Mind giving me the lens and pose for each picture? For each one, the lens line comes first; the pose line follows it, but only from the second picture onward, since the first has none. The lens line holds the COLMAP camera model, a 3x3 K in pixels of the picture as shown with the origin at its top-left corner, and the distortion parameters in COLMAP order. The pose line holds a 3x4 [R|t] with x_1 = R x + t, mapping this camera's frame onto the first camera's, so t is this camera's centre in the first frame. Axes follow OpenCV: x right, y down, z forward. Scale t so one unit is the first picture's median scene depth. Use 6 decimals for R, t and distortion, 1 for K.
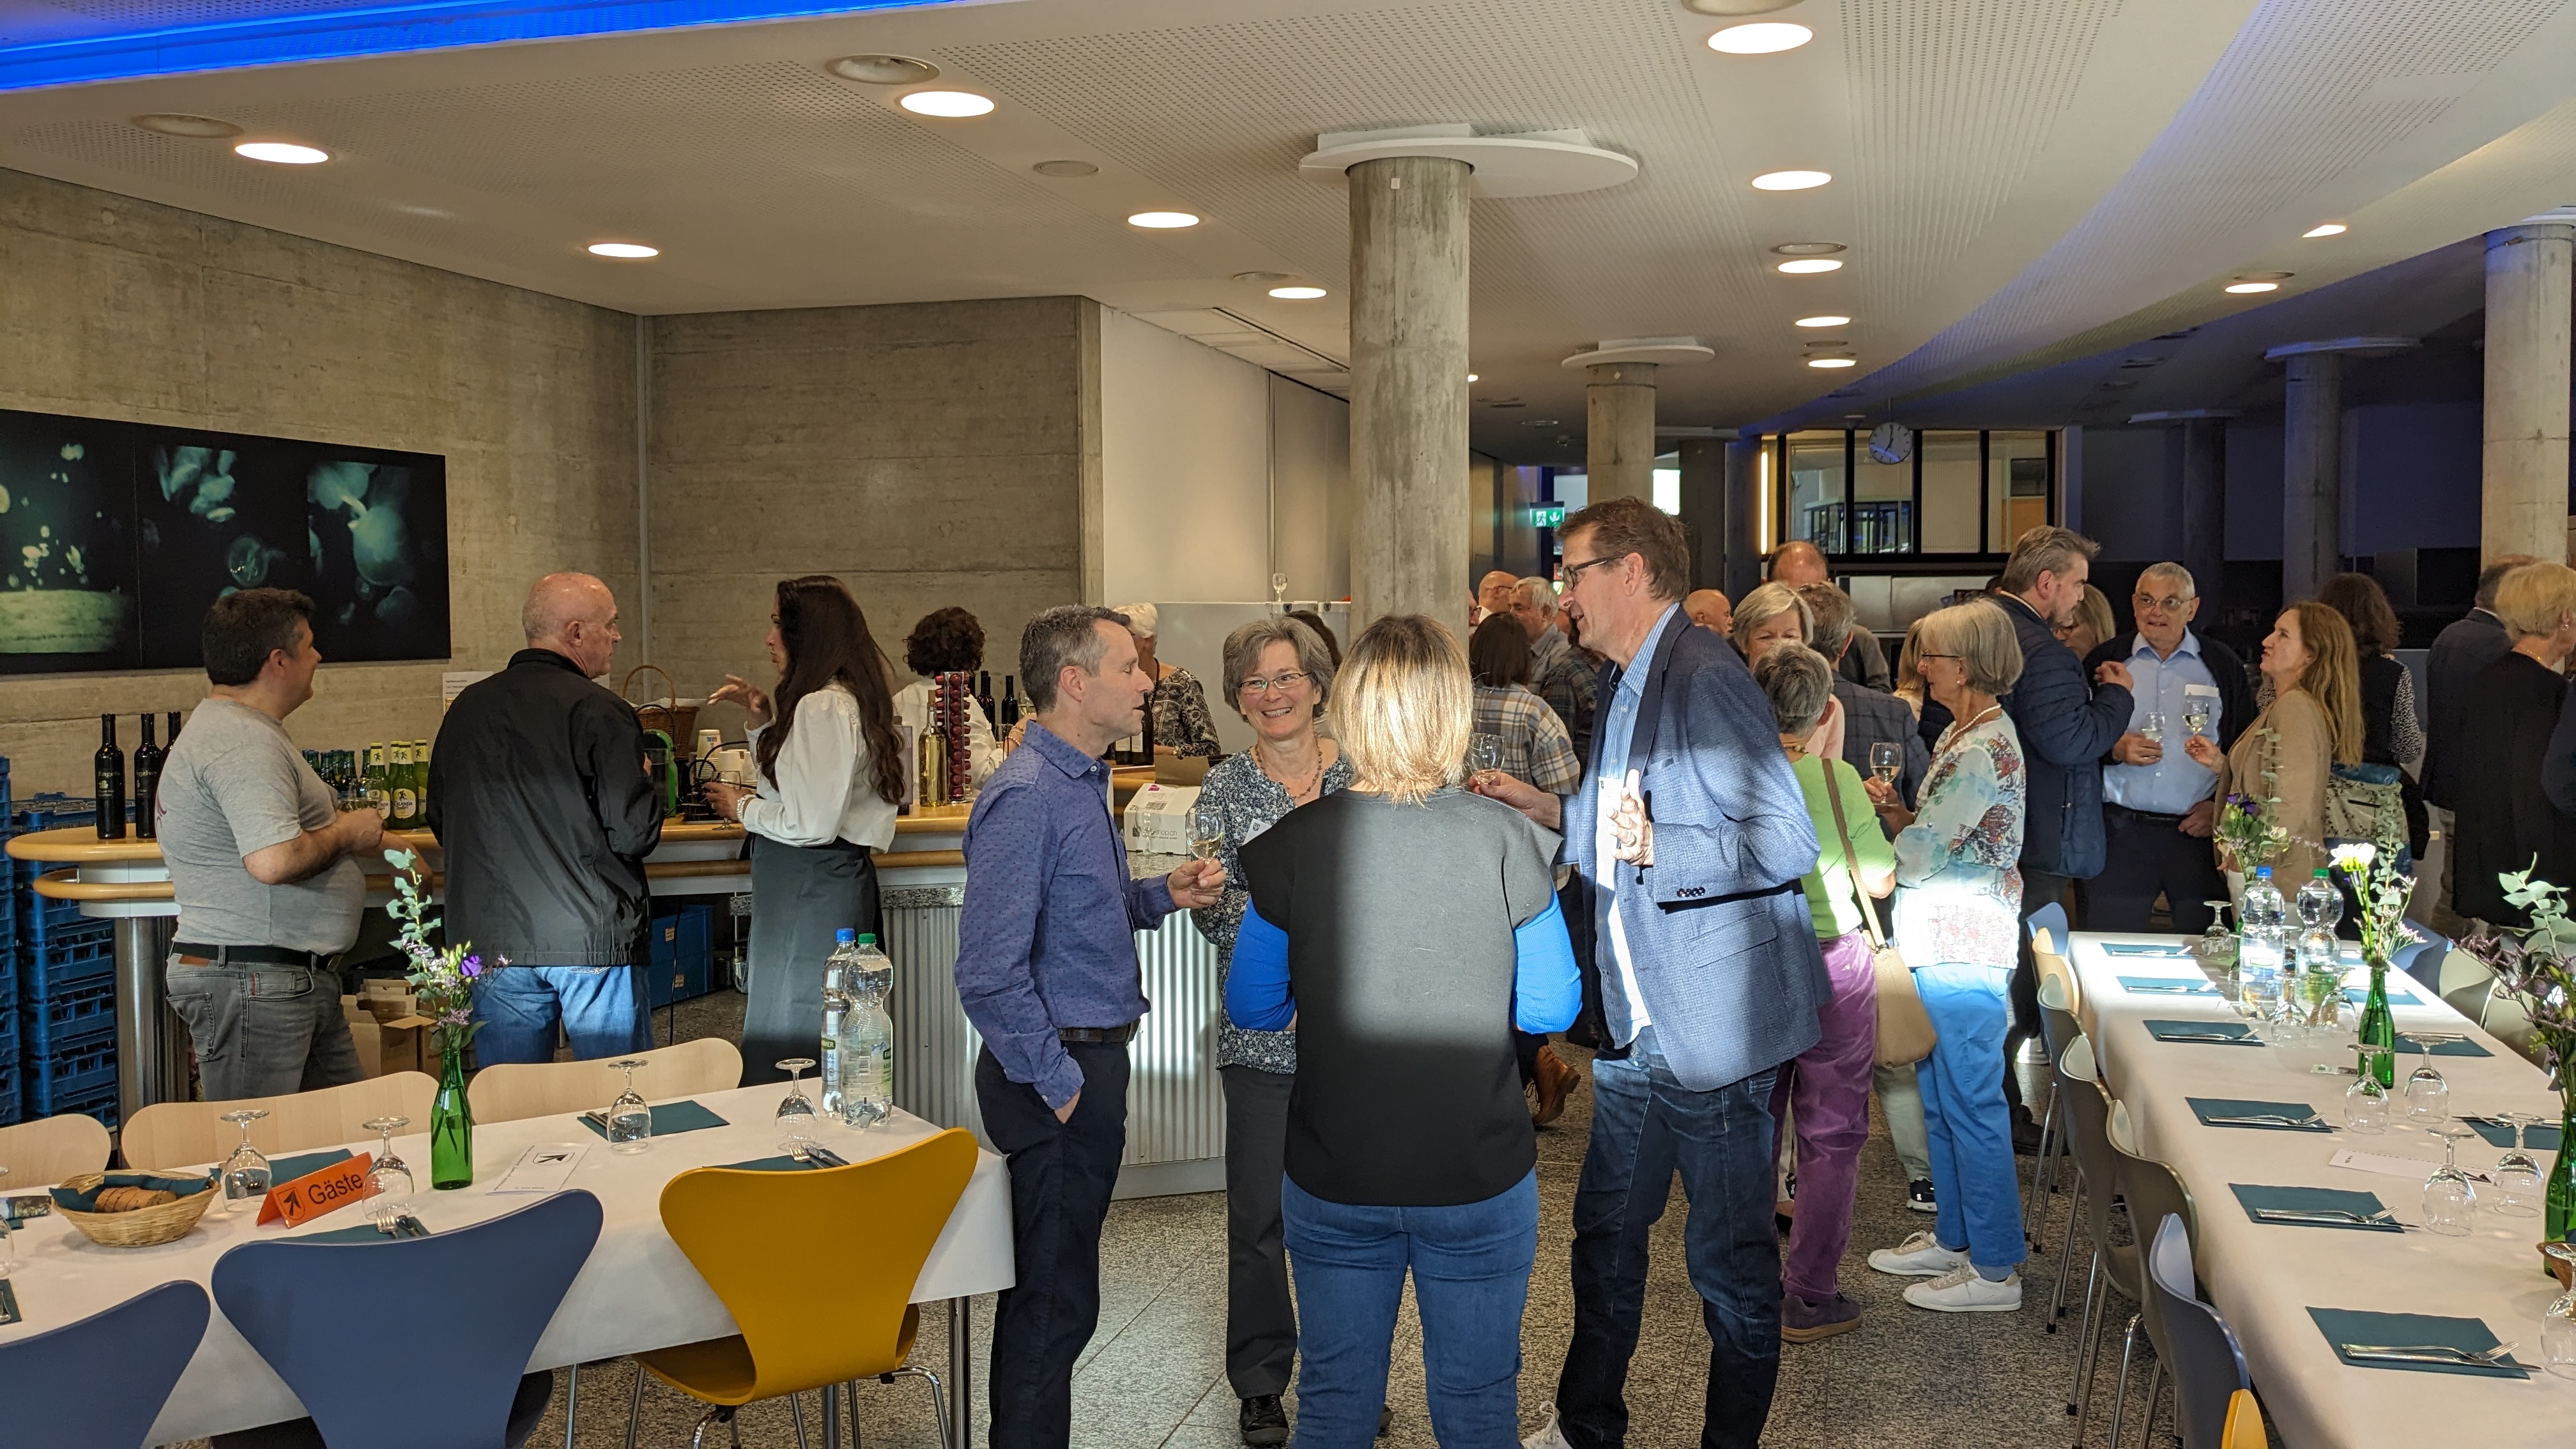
lens RADIAL K [[2002.9, 0, 1324.9], [0, 2002.9, 711.0], [0, 0, 1]] dist [0.089683, -0.137185]
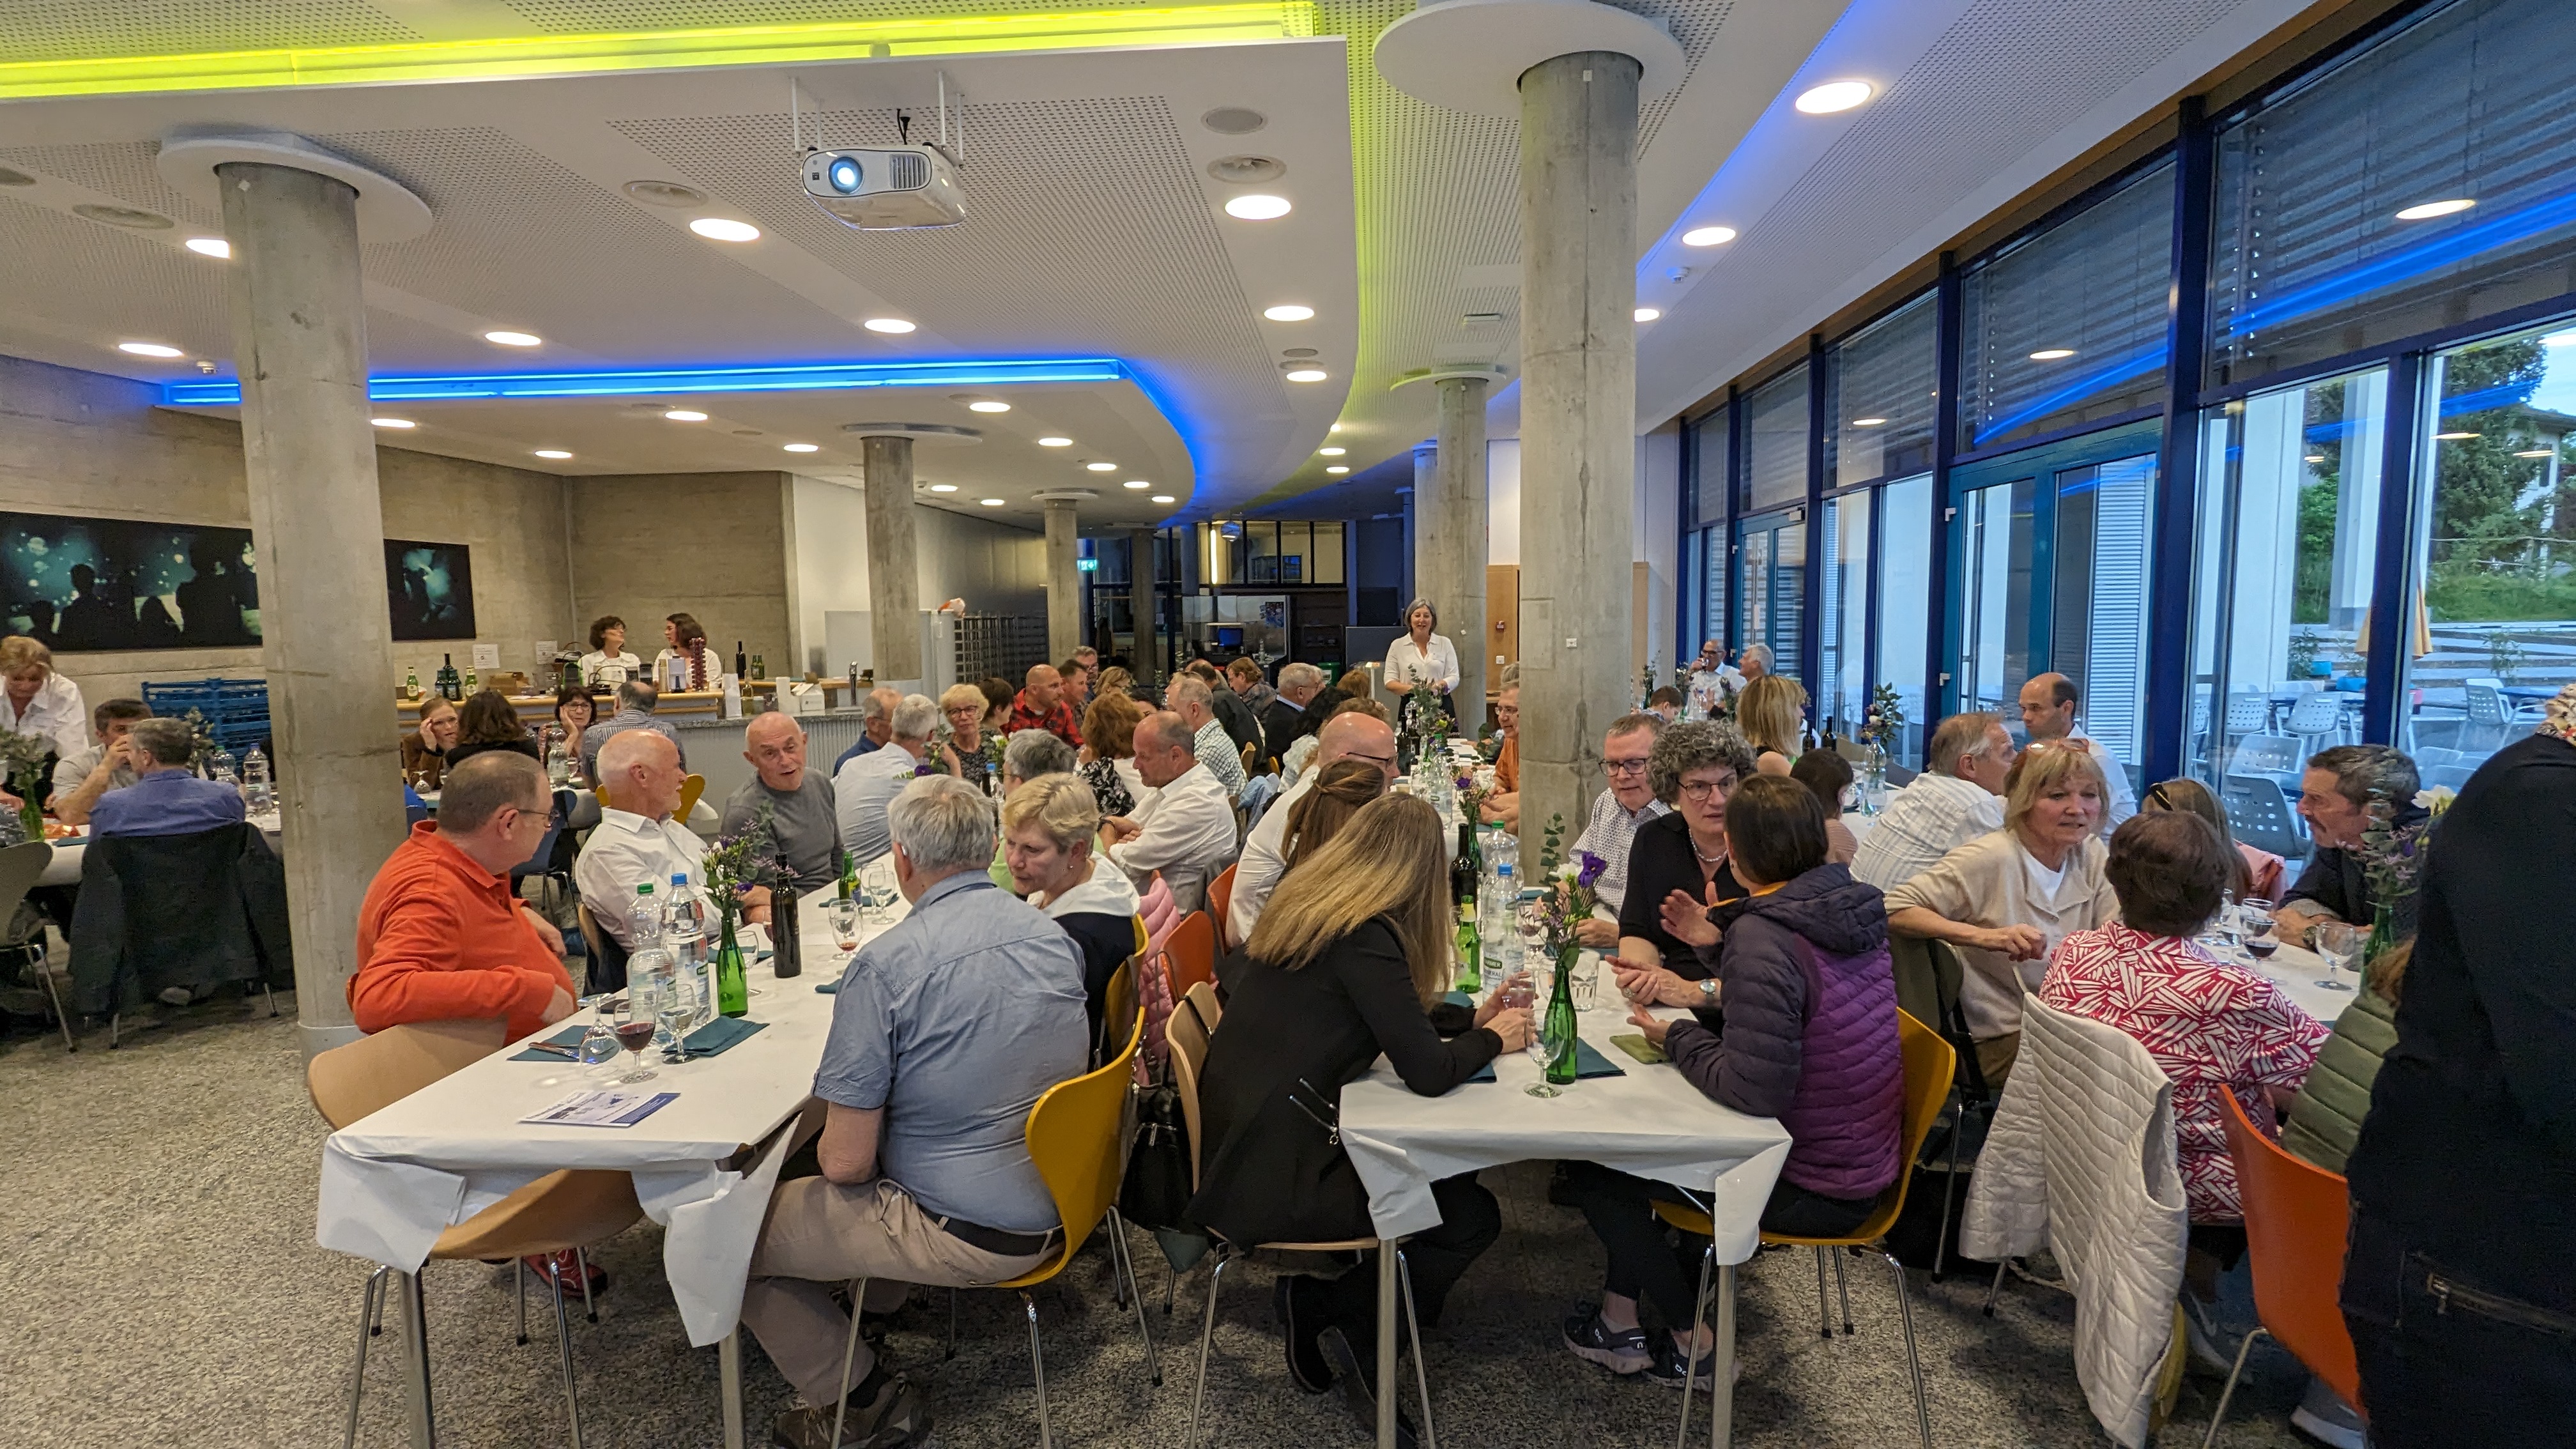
lens RADIAL K [[1219.5, 0, 1291.5], [0, 1219.5, 735.4], [0, 0, 1]] dist [0.001600, 0.000802]
pose [[0.981384, -0.028328, 0.189956, 0.215040], [0.019231, 0.998586, 0.049564, 0.036425], [-0.191092, -0.044989, 0.980541, -0.558647]]
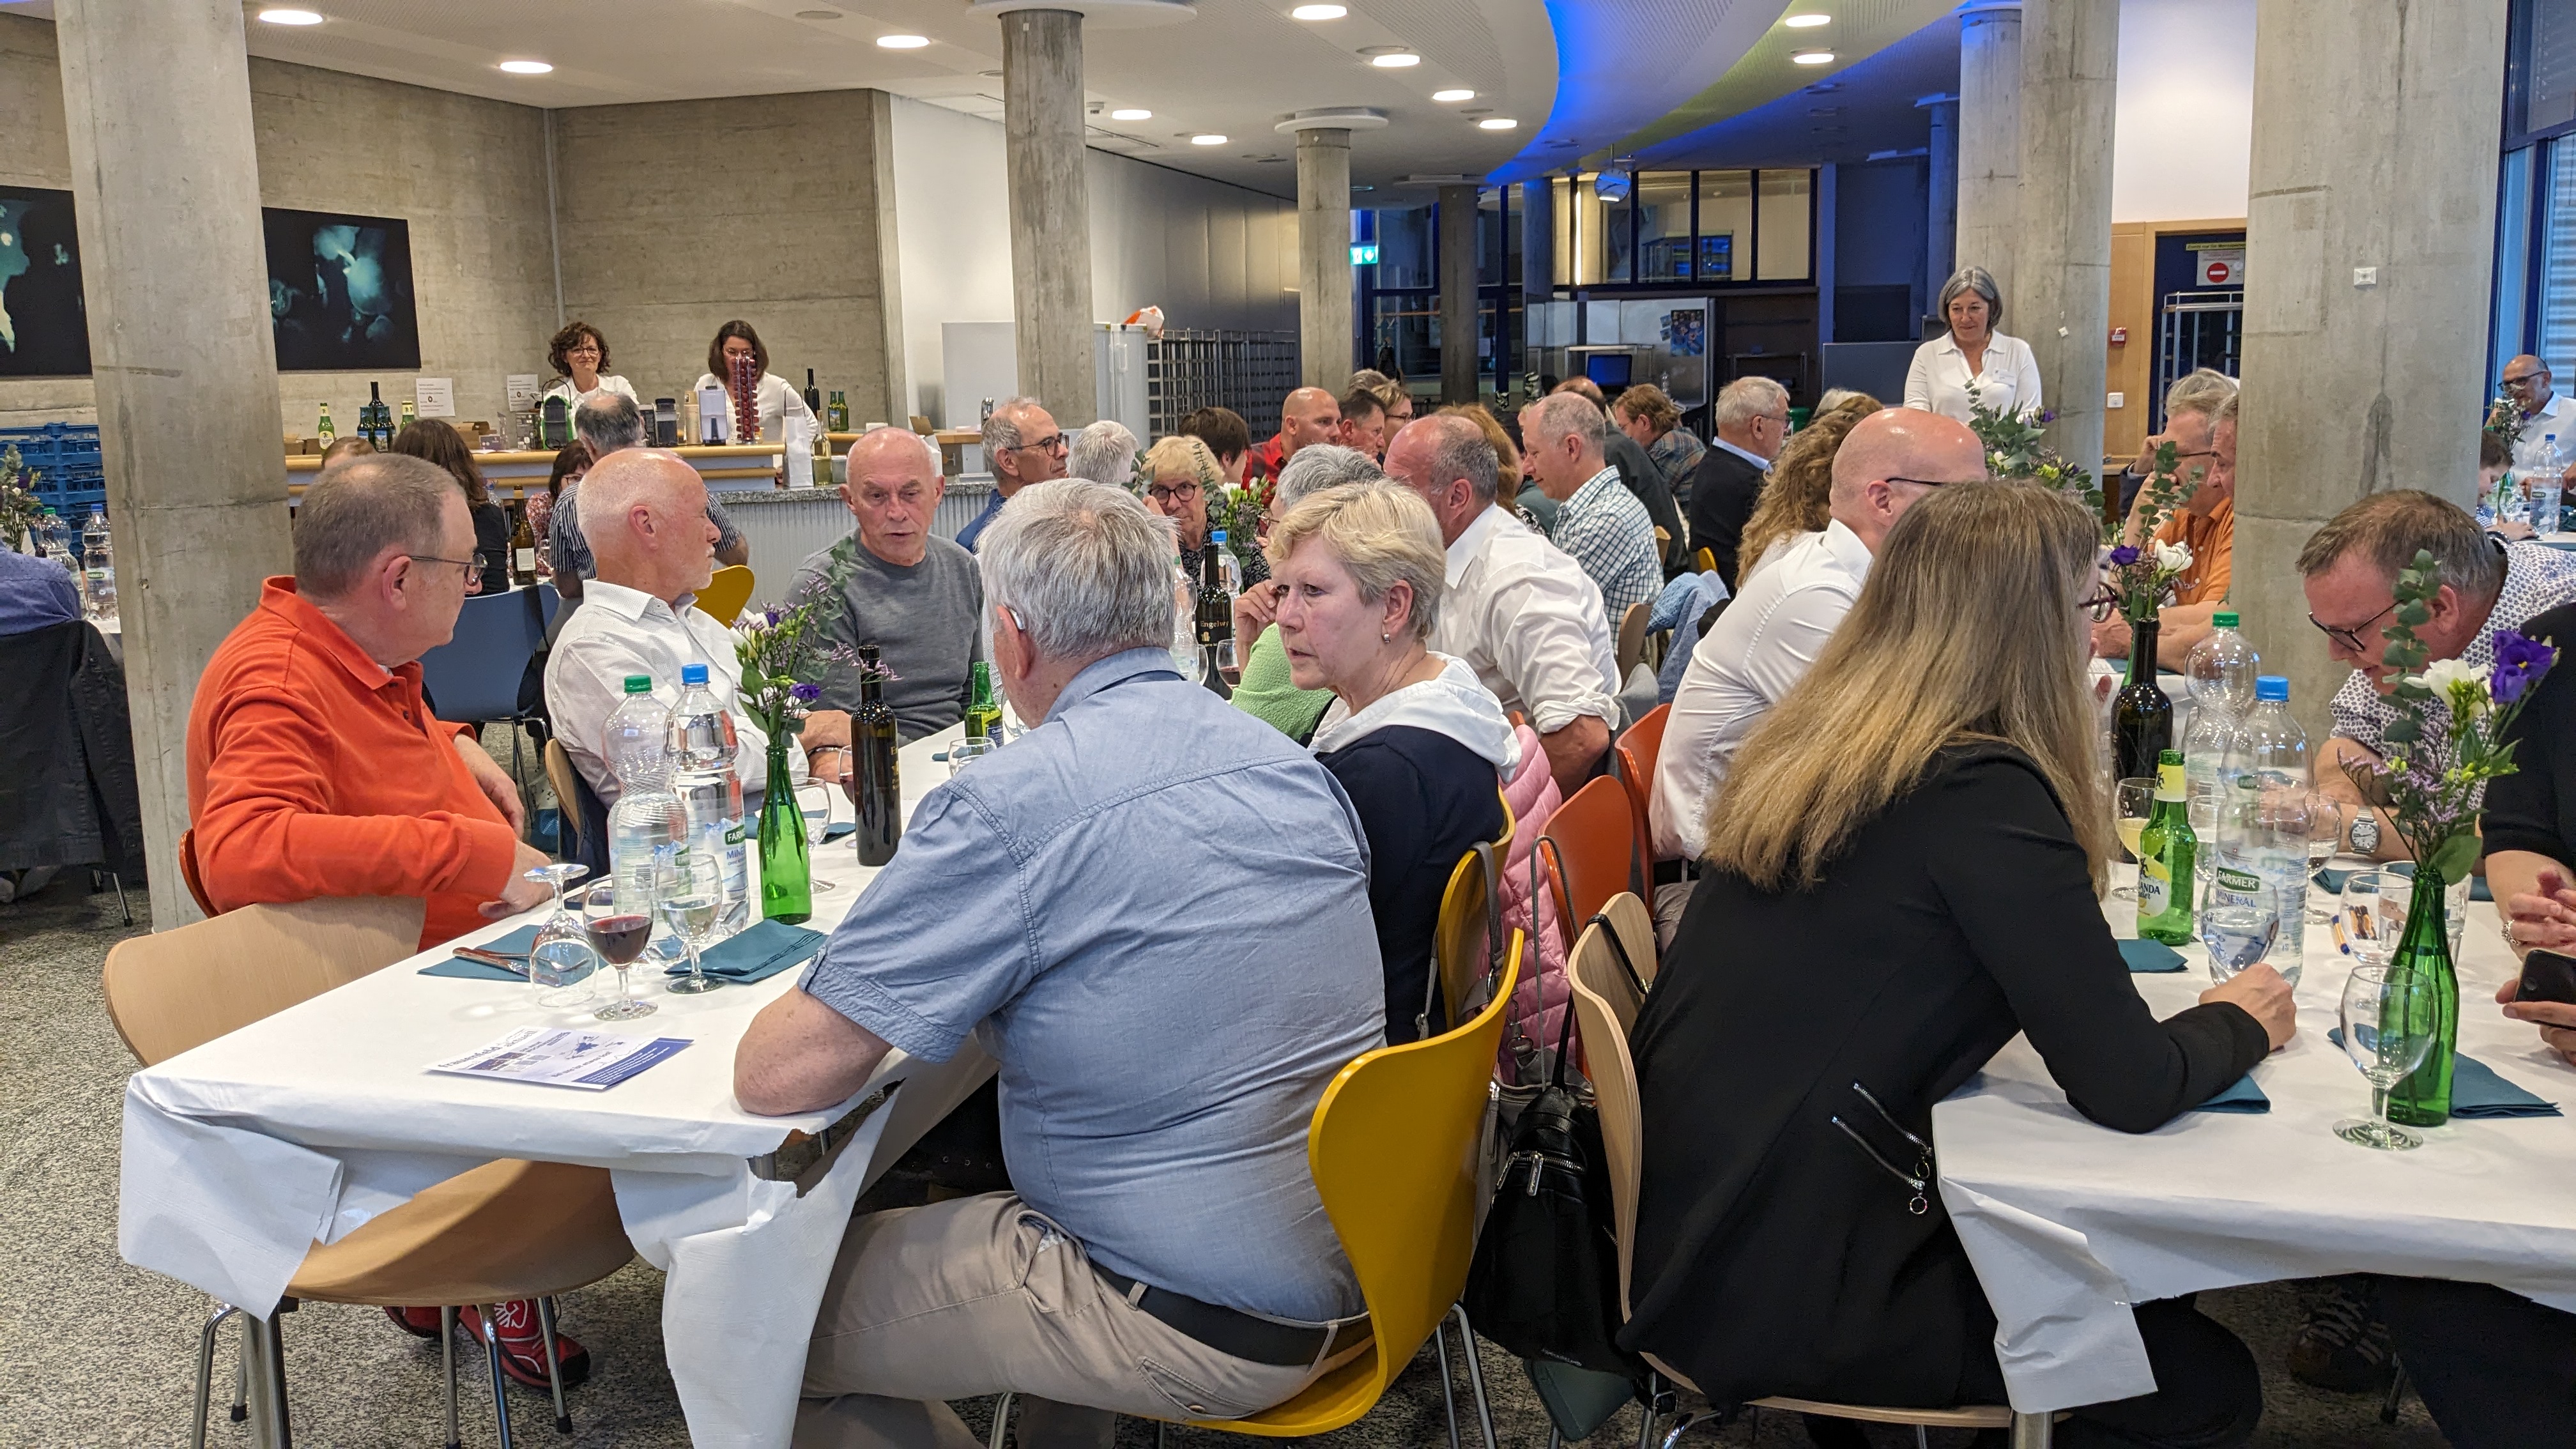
lens RADIAL K [[2039.7, 0, 1298.2], [0, 2039.7, 670.5], [0, 0, 1]] dist [0.062018, -0.089824]
pose [[0.999830, -0.018186, -0.003065, 0.206359], [0.018402, 0.994773, 0.100435, 0.060123], [0.001222, -0.100475, 0.994939, -0.512264]]
